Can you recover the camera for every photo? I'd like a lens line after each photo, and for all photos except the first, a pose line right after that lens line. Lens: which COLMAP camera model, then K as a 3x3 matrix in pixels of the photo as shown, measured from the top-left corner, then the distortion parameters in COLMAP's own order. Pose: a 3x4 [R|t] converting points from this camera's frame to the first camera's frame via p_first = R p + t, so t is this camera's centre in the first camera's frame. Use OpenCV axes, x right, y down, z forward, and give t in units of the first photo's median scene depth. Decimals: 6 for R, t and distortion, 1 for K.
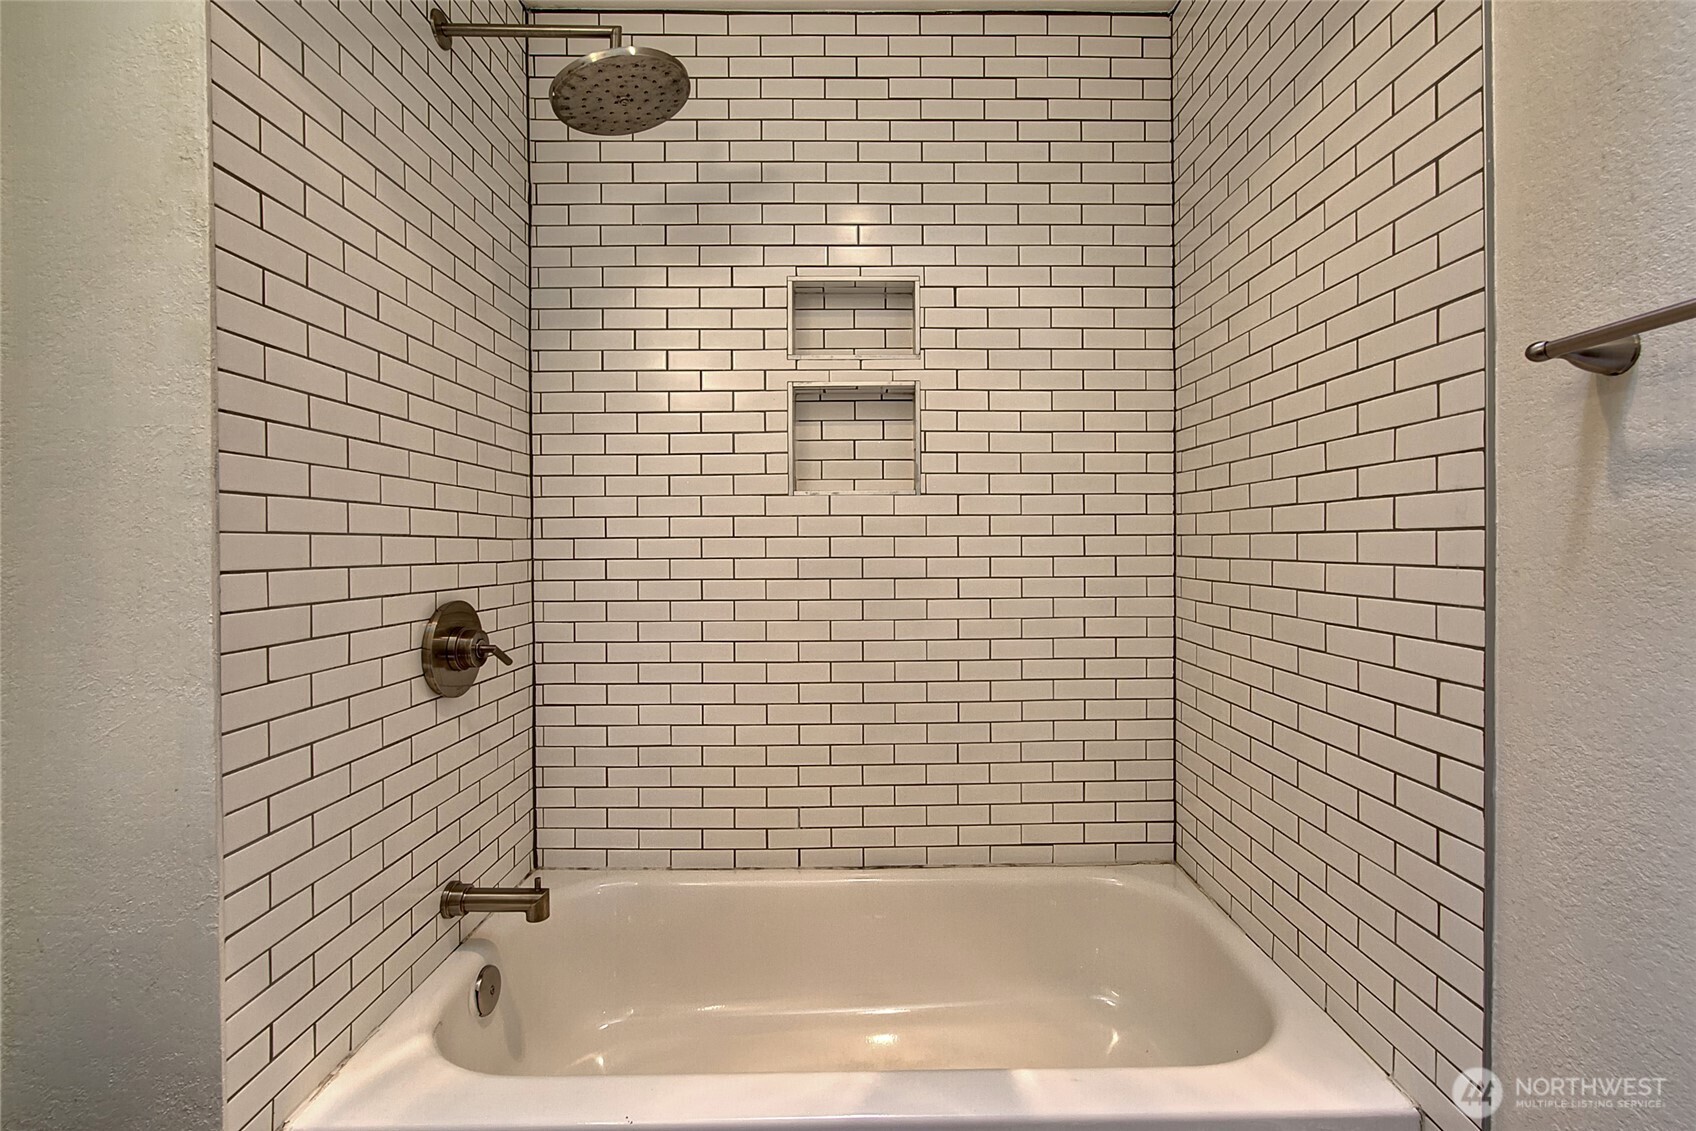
lens RADIAL K [[730.0, 0, 862.8], [0, 730.0, 549.6], [0, 0, 1]] dist [-0.003521, 0.001594]
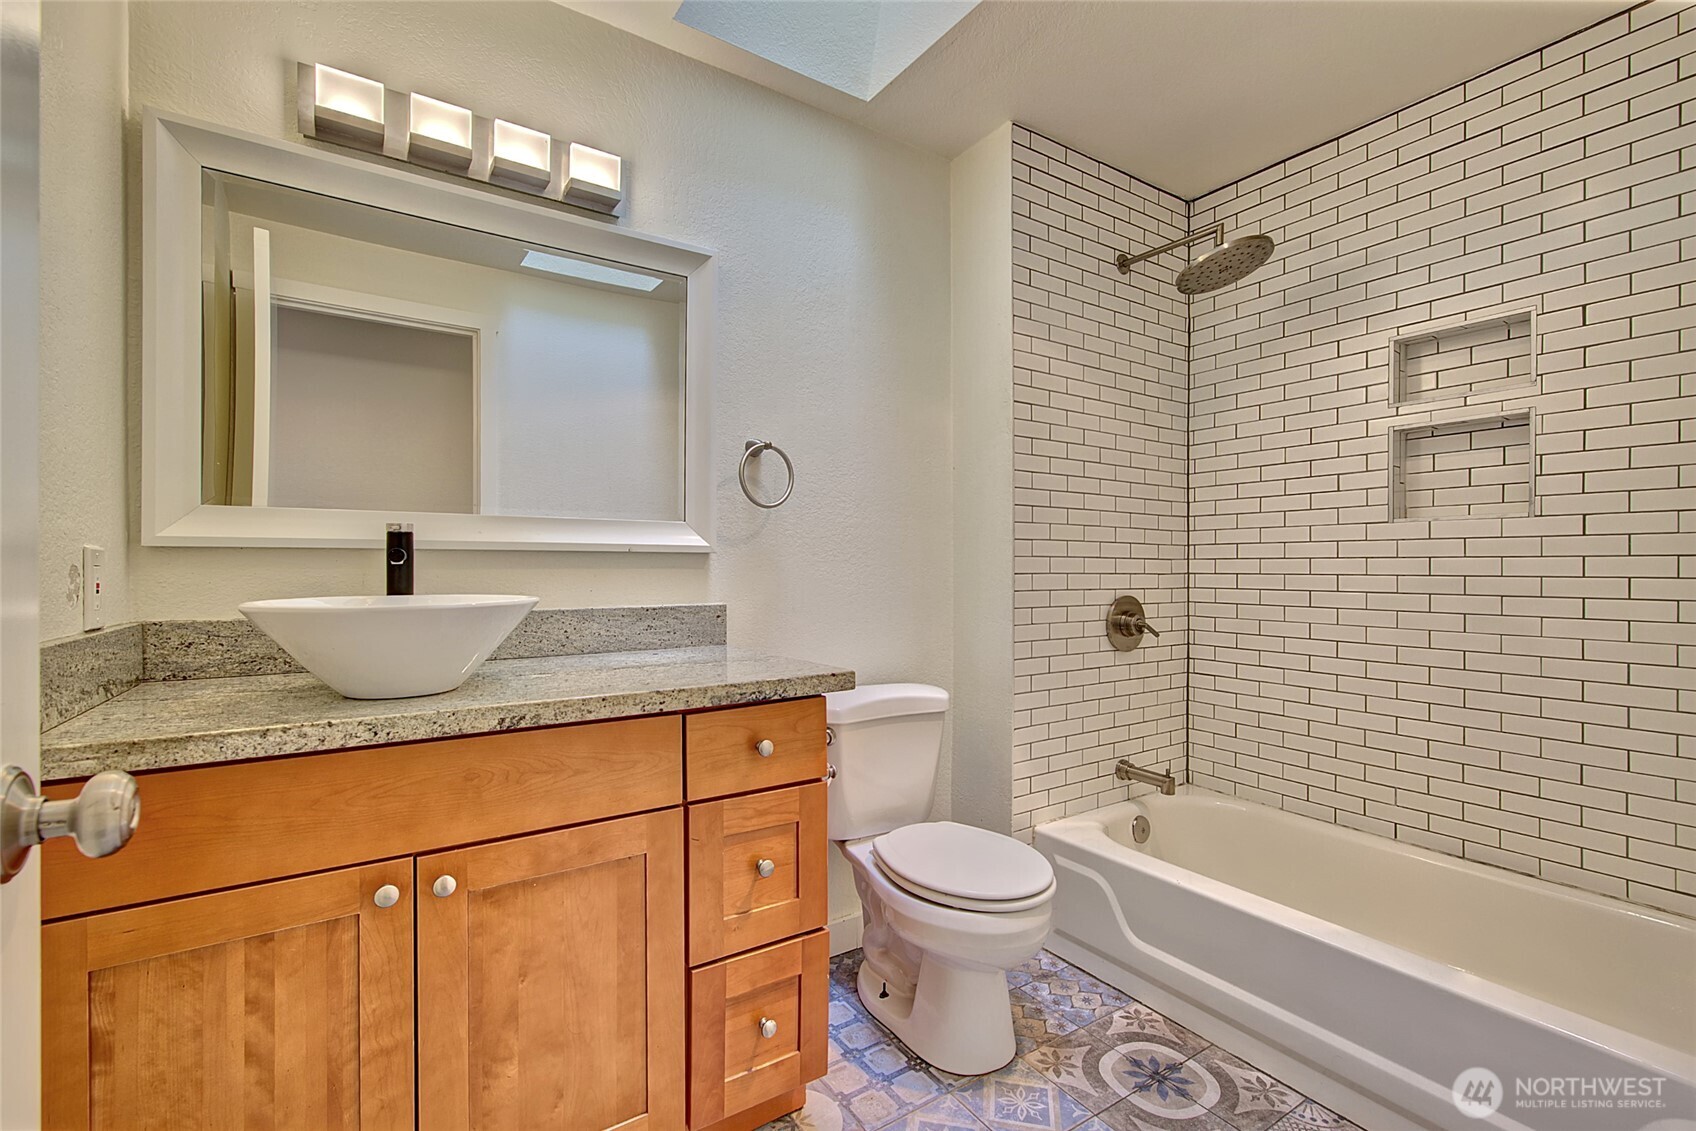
lens RADIAL K [[730.0, 0, 850.8], [0, 730.0, 566.5], [0, 0, 1]] dist [-0.003521, 0.001594]
pose [[0.535758, 0.006942, -0.844343, 0.432584], [-0.010954, 0.999939, 0.001270, 0.005574], [0.844301, 0.008569, 0.535801, -0.372401]]
